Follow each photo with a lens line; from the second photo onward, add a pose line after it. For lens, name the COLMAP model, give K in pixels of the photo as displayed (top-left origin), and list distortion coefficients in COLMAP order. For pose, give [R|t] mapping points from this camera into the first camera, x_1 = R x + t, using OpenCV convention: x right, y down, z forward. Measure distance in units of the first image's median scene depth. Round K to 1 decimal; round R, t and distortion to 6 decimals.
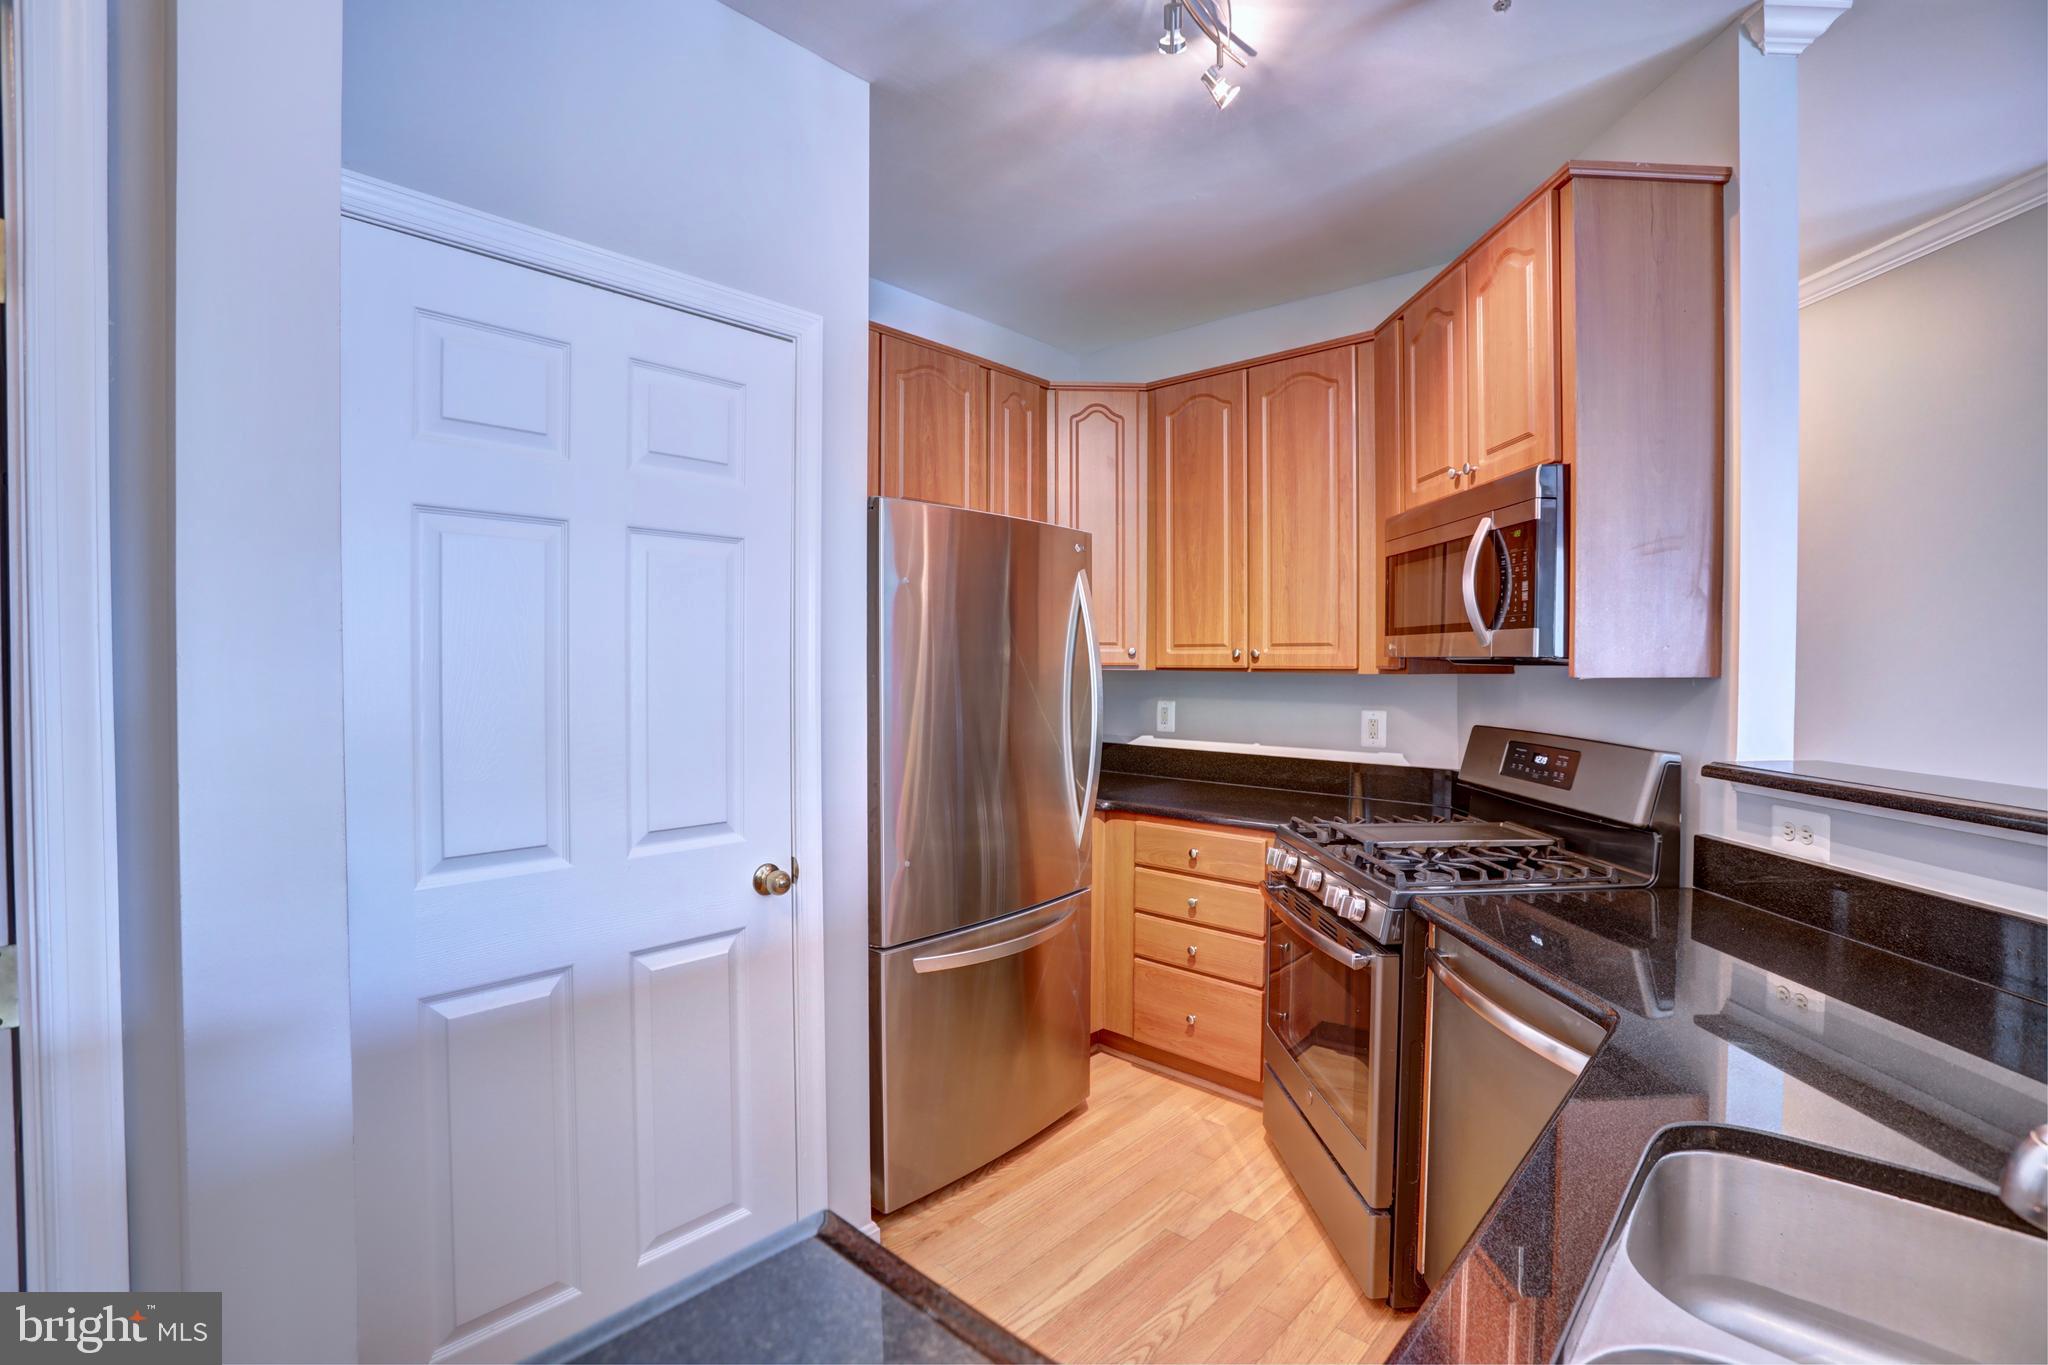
lens RADIAL K [[934.5, 0, 1003.5], [0, 934.5, 674.0], [0, 0, 1]] dist [-0.077646, 0.032739]
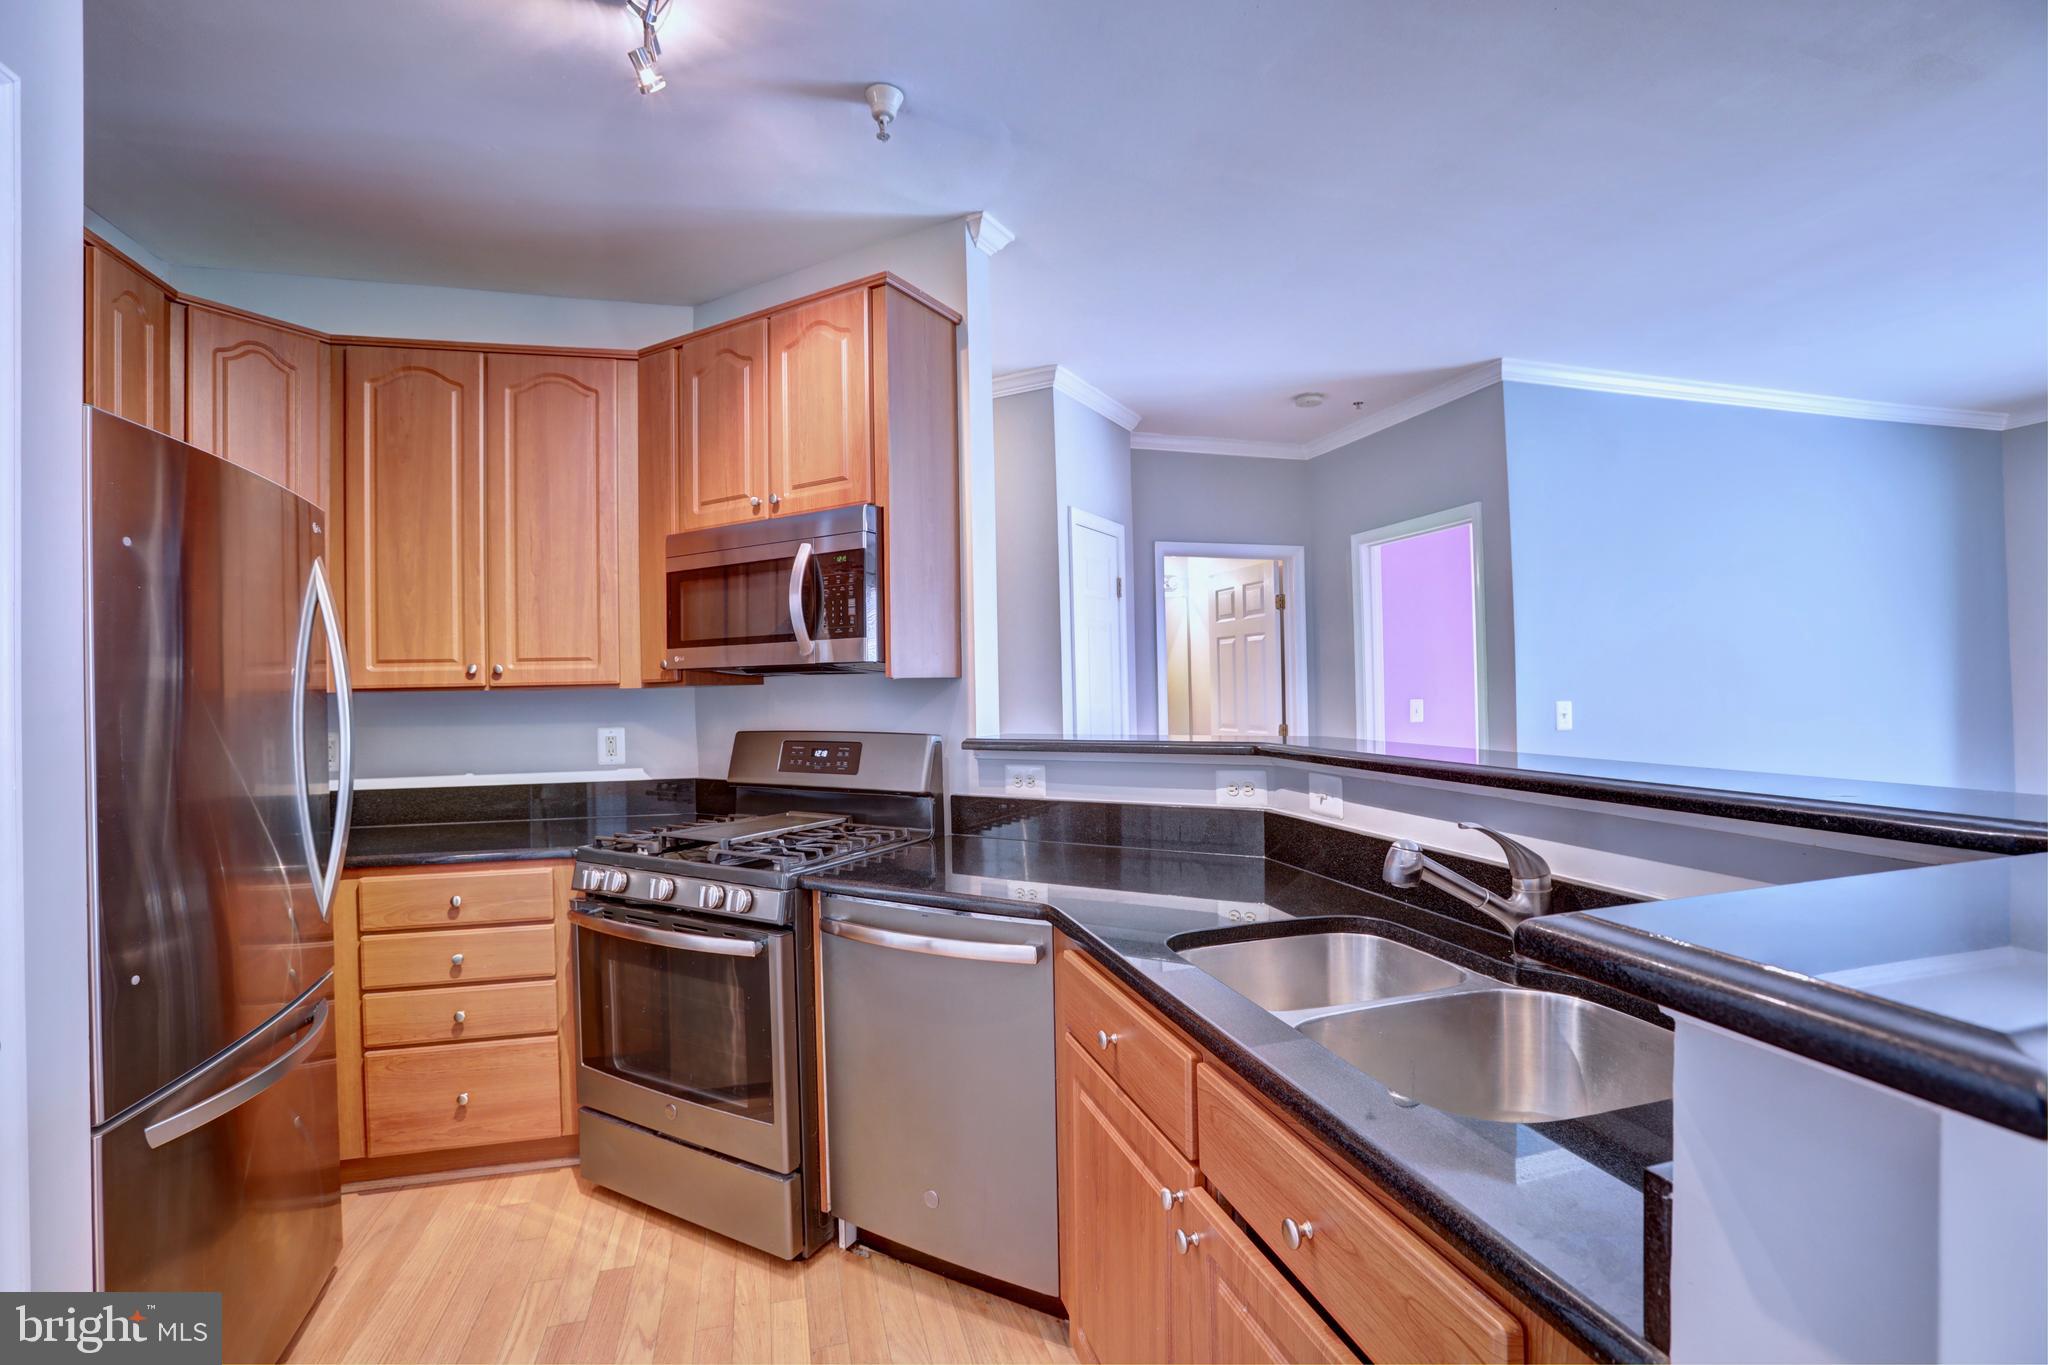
lens RADIAL K [[945.9, 0, 1018.8], [0, 945.9, 672.2], [0, 0, 1]] dist [-0.080132, 0.036170]
pose [[0.520229, 0.002511, 0.854023, -0.299357], [0.035067, 0.999090, -0.024299, 0.026001], [-0.853306, 0.042589, 0.519668, 0.136638]]
